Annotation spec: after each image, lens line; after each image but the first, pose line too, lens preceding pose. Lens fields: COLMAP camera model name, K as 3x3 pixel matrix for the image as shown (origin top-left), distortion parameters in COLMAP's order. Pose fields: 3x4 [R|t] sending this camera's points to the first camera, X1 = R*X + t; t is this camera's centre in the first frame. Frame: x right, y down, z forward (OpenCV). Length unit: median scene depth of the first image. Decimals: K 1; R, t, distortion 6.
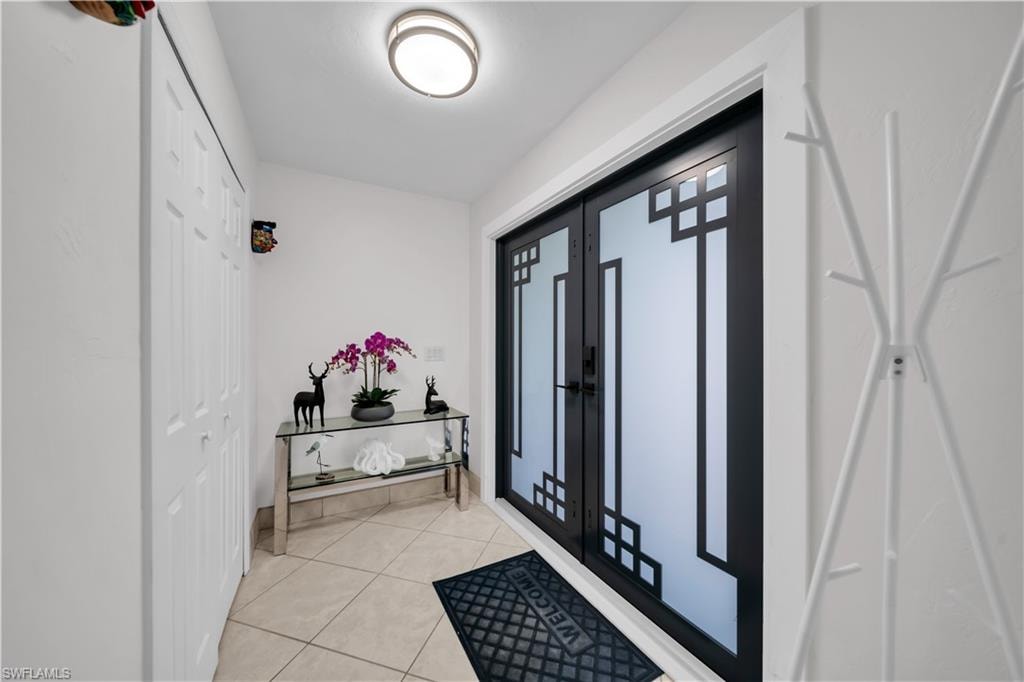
lens RADIAL K [[351.9, 0, 512.0], [0, 351.9, 341.0], [0, 0, 1]] dist [-0.001428, -0.000161]
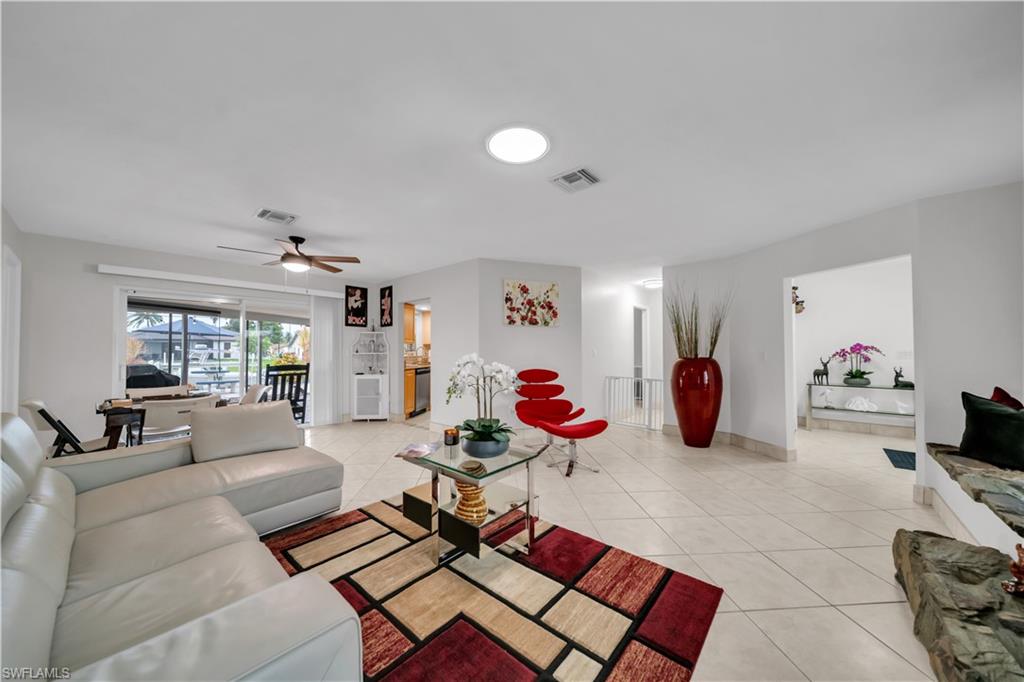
lens RADIAL K [[351.9, 0, 512.0], [0, 351.9, 341.0], [0, 0, 1]] dist [-0.001428, -0.000161]
pose [[0.351065, -0.017619, -0.936185, 0.880907], [0.005575, 0.999845, -0.016727, -0.014279], [0.936334, 0.000653, 0.351109, -1.718756]]
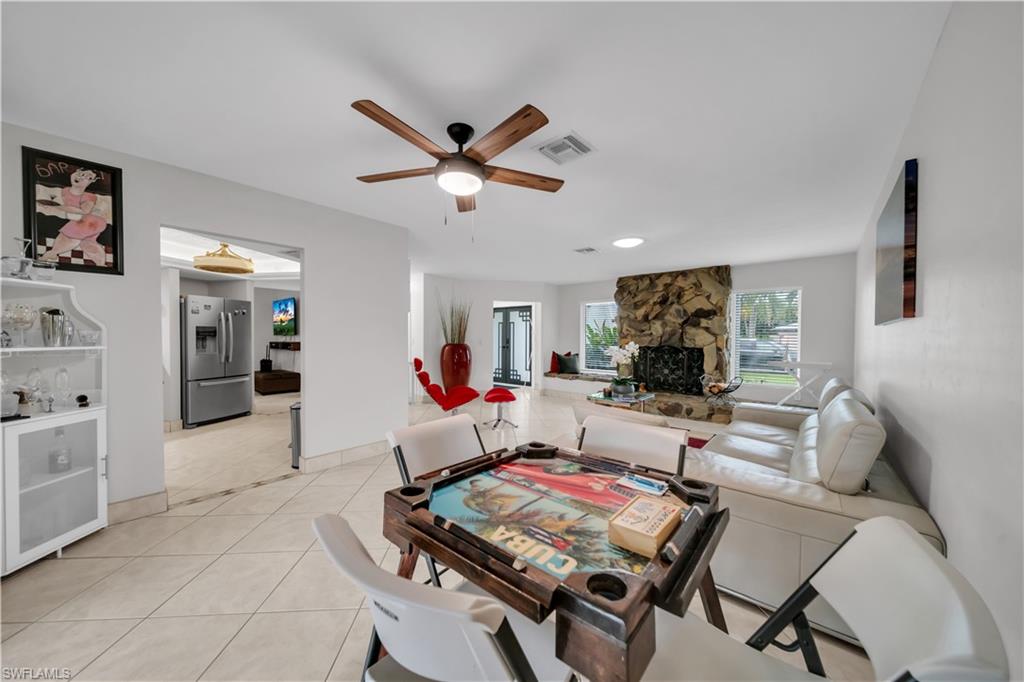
lens RADIAL K [[351.9, 0, 512.0], [0, 351.9, 341.0], [0, 0, 1]] dist [-0.001428, -0.000161]
pose [[0.940664, -0.000048, 0.339340, -1.116348], [-0.003766, 0.999937, 0.010583, -0.001029], [-0.339319, -0.011233, 0.940604, -2.929383]]
